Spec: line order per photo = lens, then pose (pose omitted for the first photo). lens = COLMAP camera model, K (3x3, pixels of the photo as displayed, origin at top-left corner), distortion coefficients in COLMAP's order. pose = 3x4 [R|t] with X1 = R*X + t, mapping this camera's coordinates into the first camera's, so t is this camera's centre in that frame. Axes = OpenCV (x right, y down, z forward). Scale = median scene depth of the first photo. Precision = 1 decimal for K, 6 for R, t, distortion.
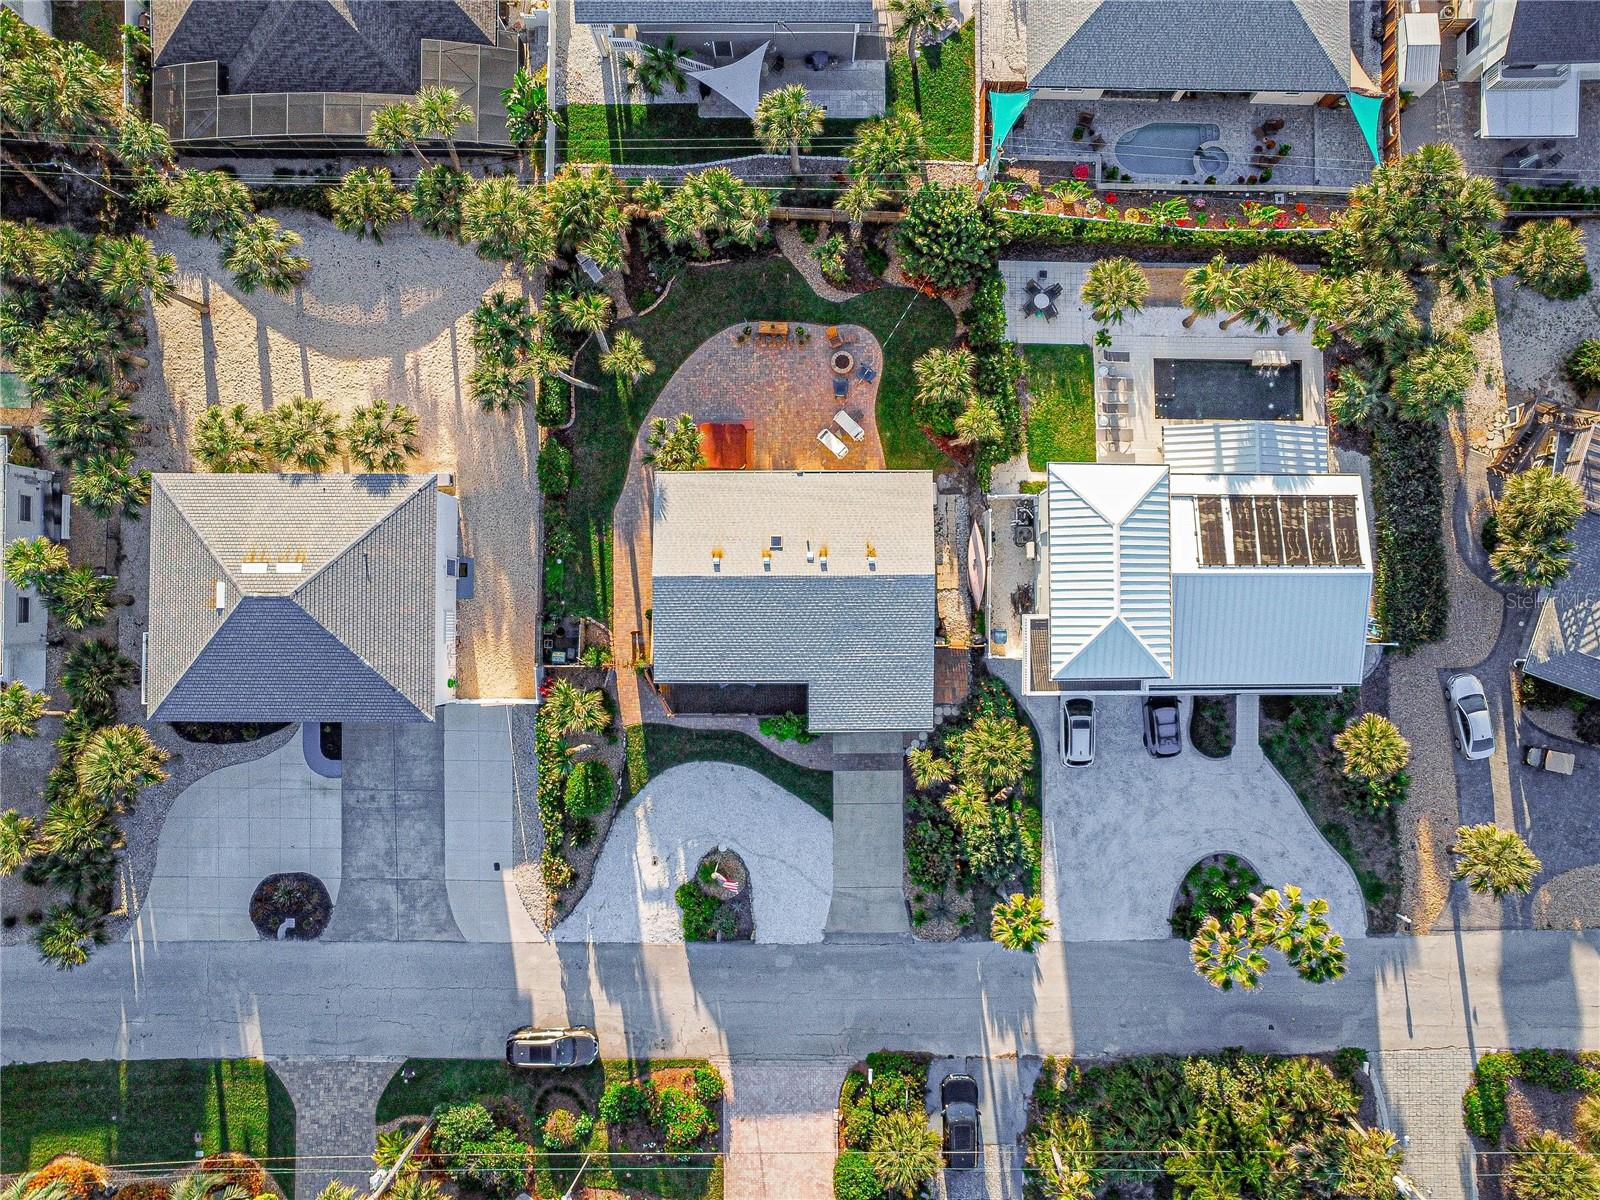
lens RADIAL K [[1196.2, 0, 800.0], [0, 1196.2, 600.0], [0, 0, 1]] dist [-0.089754, 0.137059]
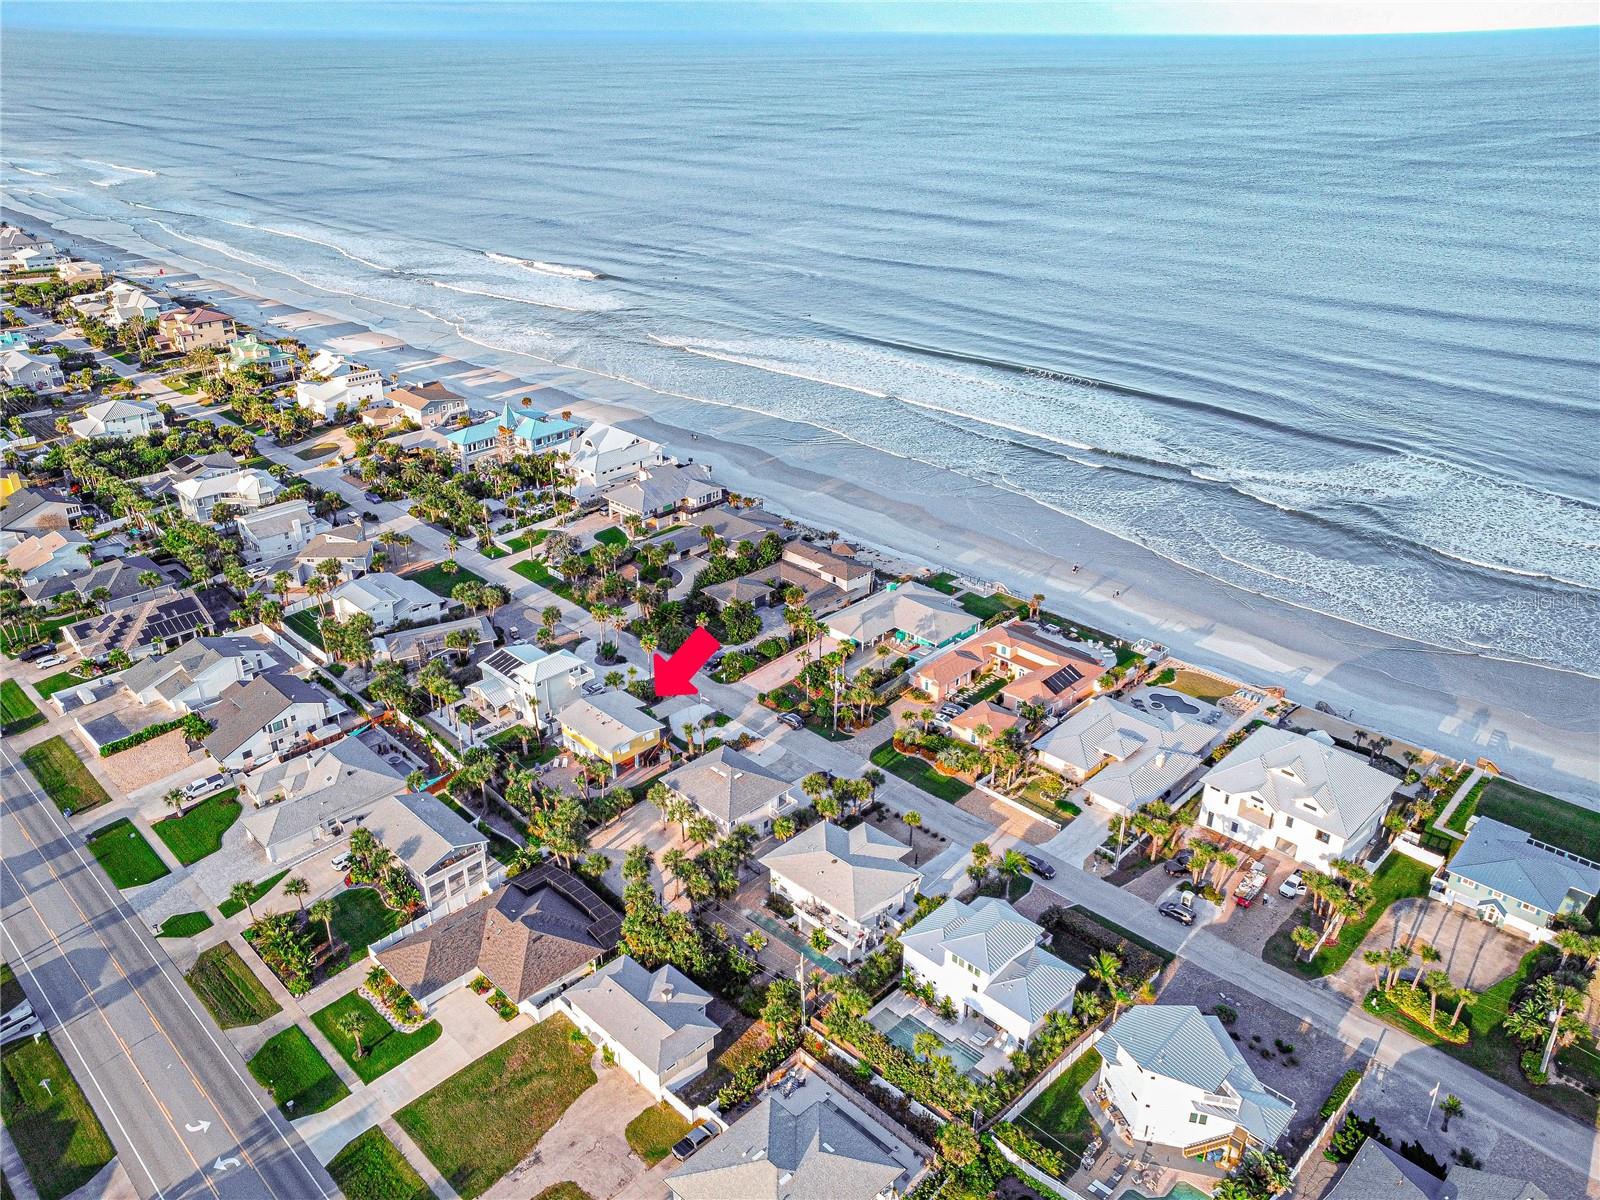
lens RADIAL K [[1196.2, 0, 800.0], [0, 1196.2, 600.0], [0, 0, 1]] dist [-0.089754, 0.137059]
pose [[-0.718143, -0.327182, 0.614185, -1.959613], [0.695007, -0.292620, 0.656764, -1.471946], [-0.035158, 0.898513, 0.437537, -0.585695]]
